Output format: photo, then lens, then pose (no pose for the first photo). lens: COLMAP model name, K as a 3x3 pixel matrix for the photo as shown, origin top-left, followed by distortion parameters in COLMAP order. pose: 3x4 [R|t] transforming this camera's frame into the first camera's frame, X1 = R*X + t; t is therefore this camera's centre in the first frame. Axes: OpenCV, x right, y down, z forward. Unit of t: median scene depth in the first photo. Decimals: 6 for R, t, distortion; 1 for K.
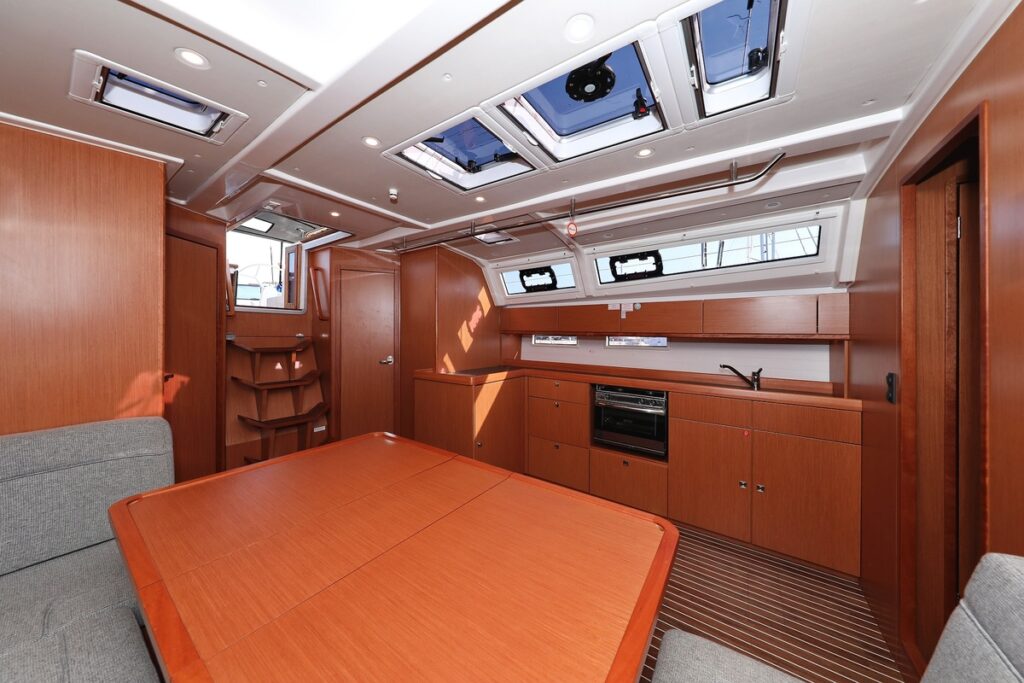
lens RADIAL K [[329.9, 0, 512.0], [0, 329.9, 341.5], [0, 0, 1]] dist [-0.000118, -0.000008]
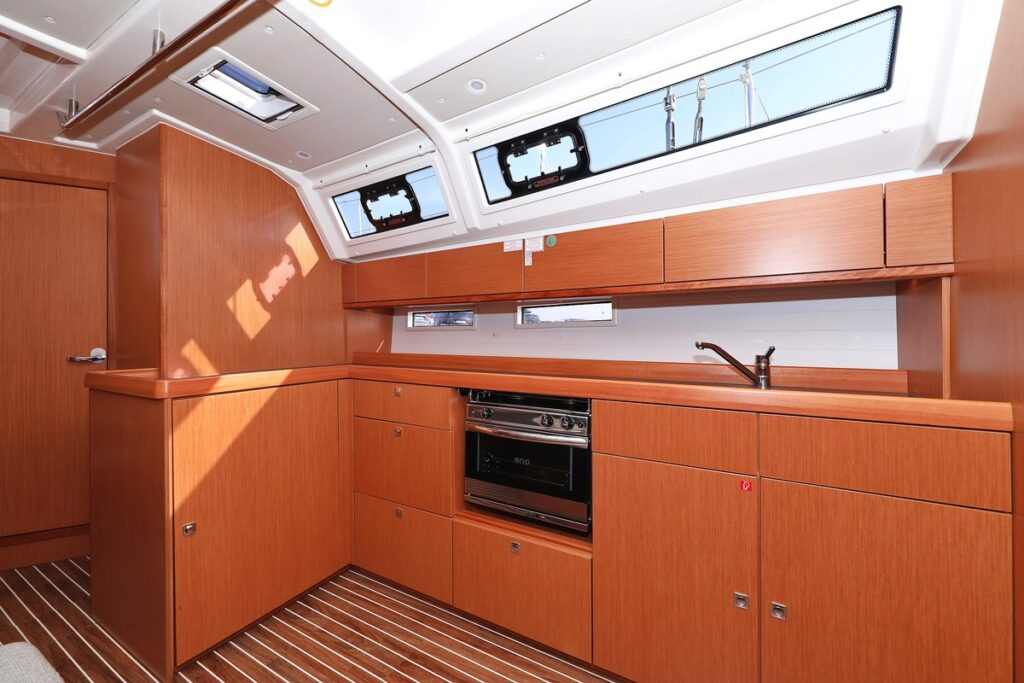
lens RADIAL K [[409.9, 0, 510.6], [0, 409.9, 347.6], [0, 0, 1]] dist [0.007773, -0.000072]
pose [[0.995578, -0.023378, 0.090980, 0.257088], [0.022432, 0.999683, 0.011409, 0.057971], [-0.091218, -0.009317, 0.995787, 0.352881]]
